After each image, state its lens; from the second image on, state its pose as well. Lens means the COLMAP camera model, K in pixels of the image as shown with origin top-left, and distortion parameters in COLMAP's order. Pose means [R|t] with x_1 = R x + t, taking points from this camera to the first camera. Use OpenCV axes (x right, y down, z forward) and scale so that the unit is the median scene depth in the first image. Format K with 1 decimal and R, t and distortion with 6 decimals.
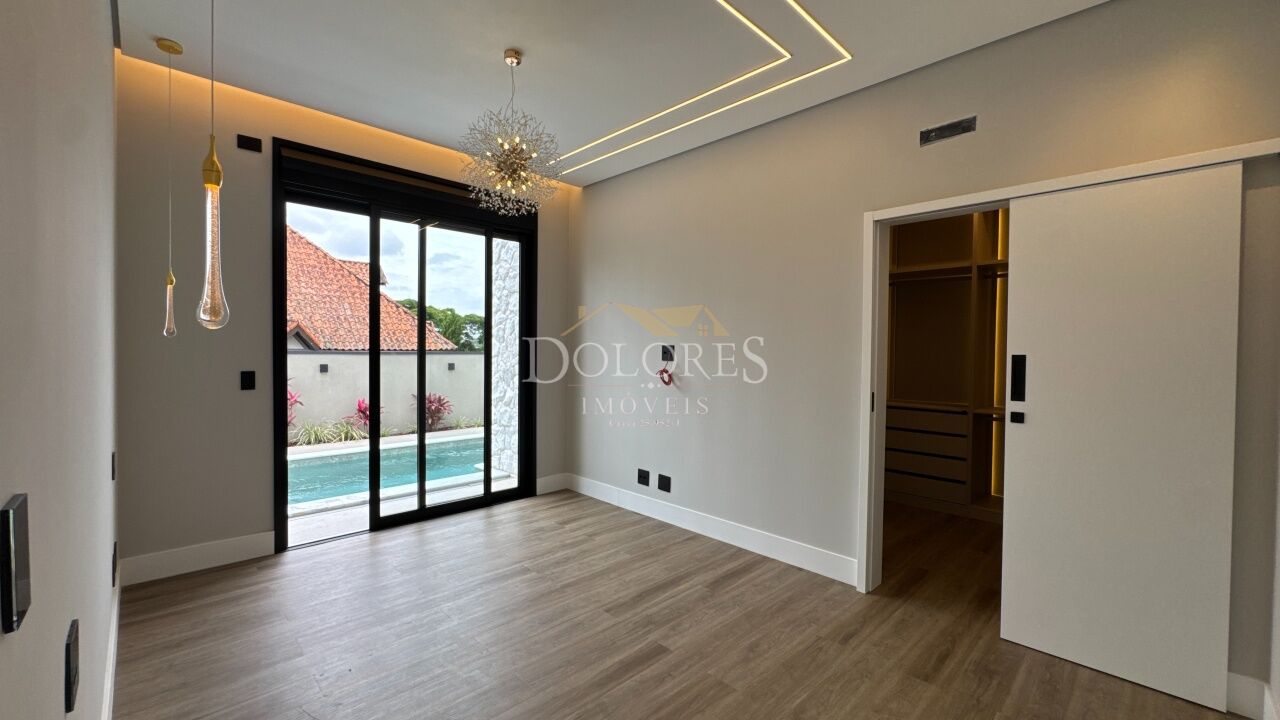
lens RADIAL K [[512.8, 0, 634.3], [0, 512.8, 359.1], [0, 0, 1]] dist [-0.005584, 0.000803]
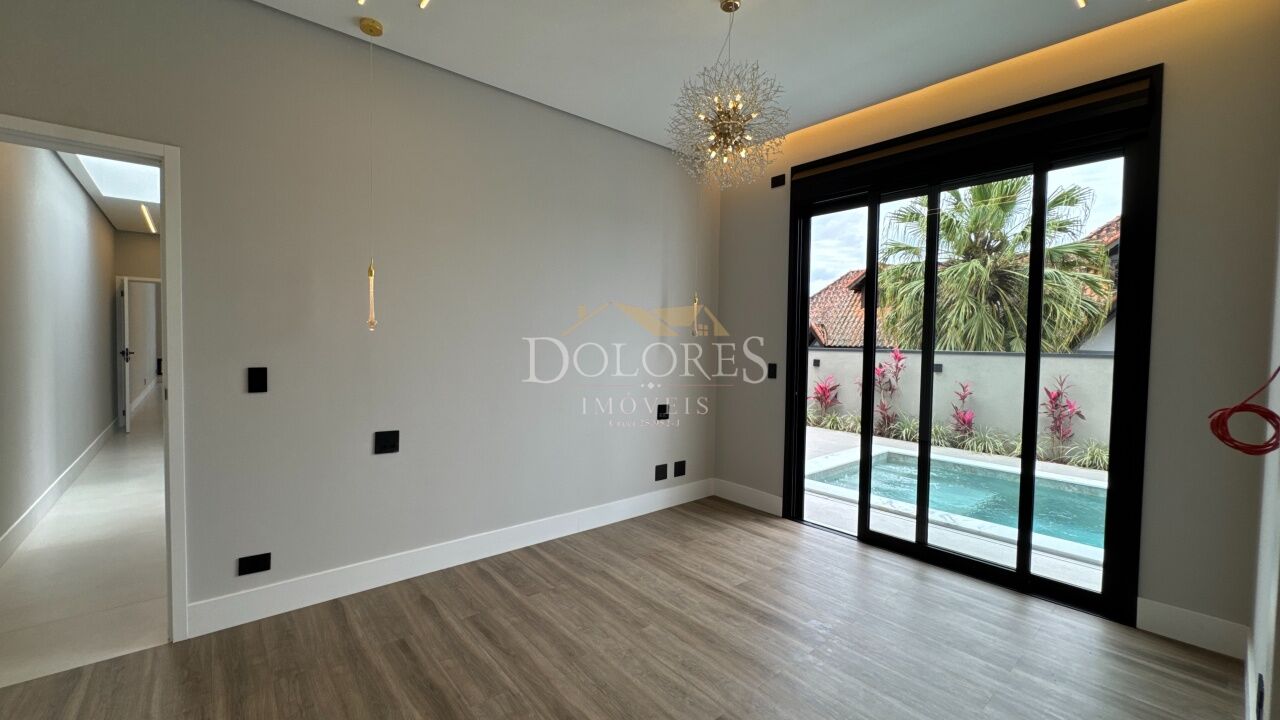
lens RADIAL K [[512.8, 0, 642.0], [0, 512.8, 357.6], [0, 0, 1]] dist [-0.005584, 0.000803]
pose [[-0.070009, 0.017055, -0.997401, 0.434267], [-0.030559, 0.999348, 0.019233, -0.003820], [0.997078, 0.031826, -0.069442, 0.636645]]
